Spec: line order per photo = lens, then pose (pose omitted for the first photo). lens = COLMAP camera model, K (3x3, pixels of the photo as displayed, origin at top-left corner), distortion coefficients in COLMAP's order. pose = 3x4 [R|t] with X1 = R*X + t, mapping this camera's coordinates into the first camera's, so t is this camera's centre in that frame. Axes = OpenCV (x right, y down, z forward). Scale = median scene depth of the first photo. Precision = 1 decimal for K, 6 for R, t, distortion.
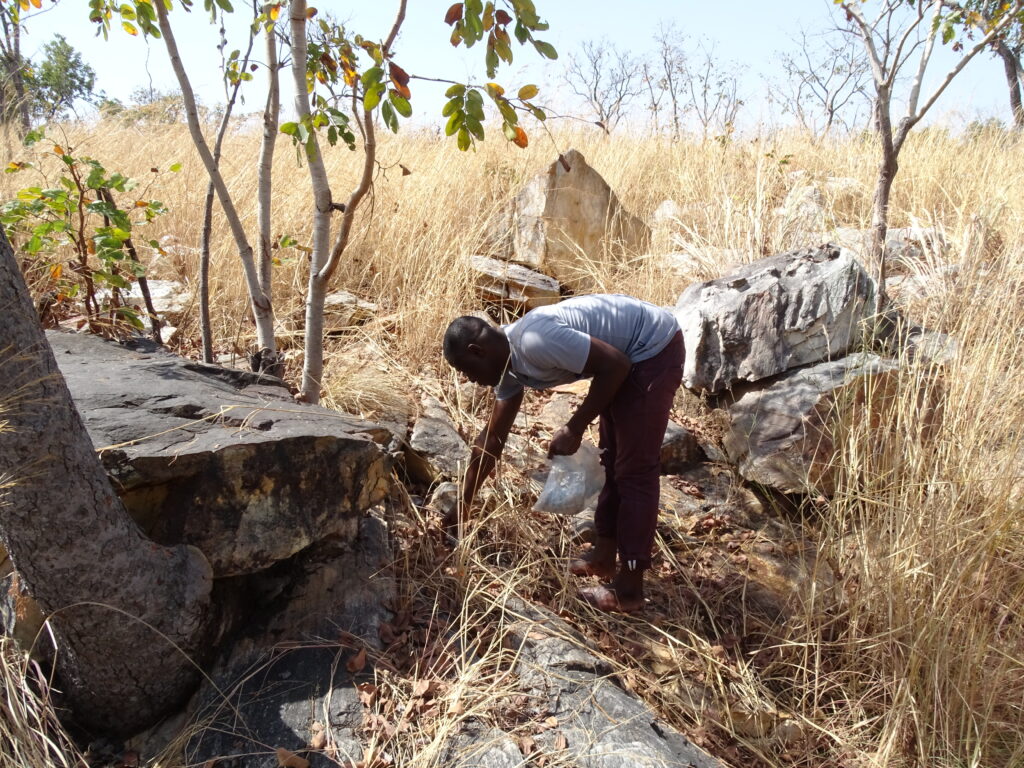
lens RADIAL K [[738.8, 0, 512.0], [0, 738.8, 384.0], [0, 0, 1]] dist [0.003840, 0.005930]
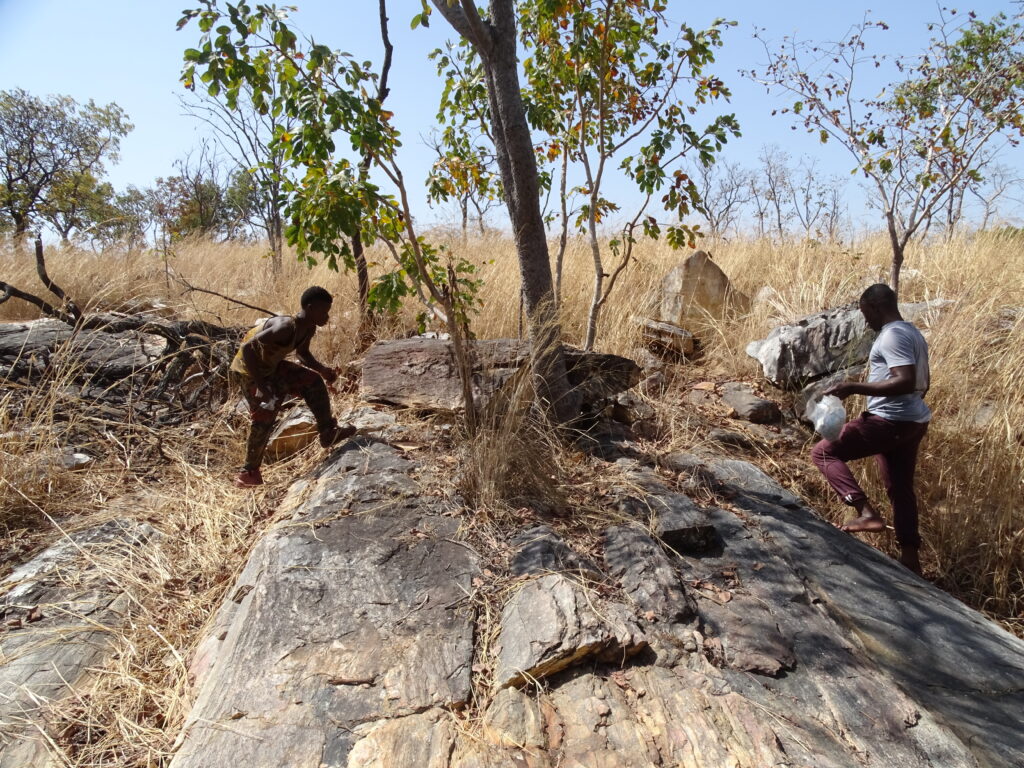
lens RADIAL K [[738.8, 0, 512.0], [0, 738.8, 384.0], [0, 0, 1]] dist [0.003840, 0.005930]
pose [[0.989730, 0.012291, -0.142421, -0.115389], [-0.031124, 0.990923, -0.130776, 0.241430], [0.139521, 0.133866, 0.981129, -0.743910]]
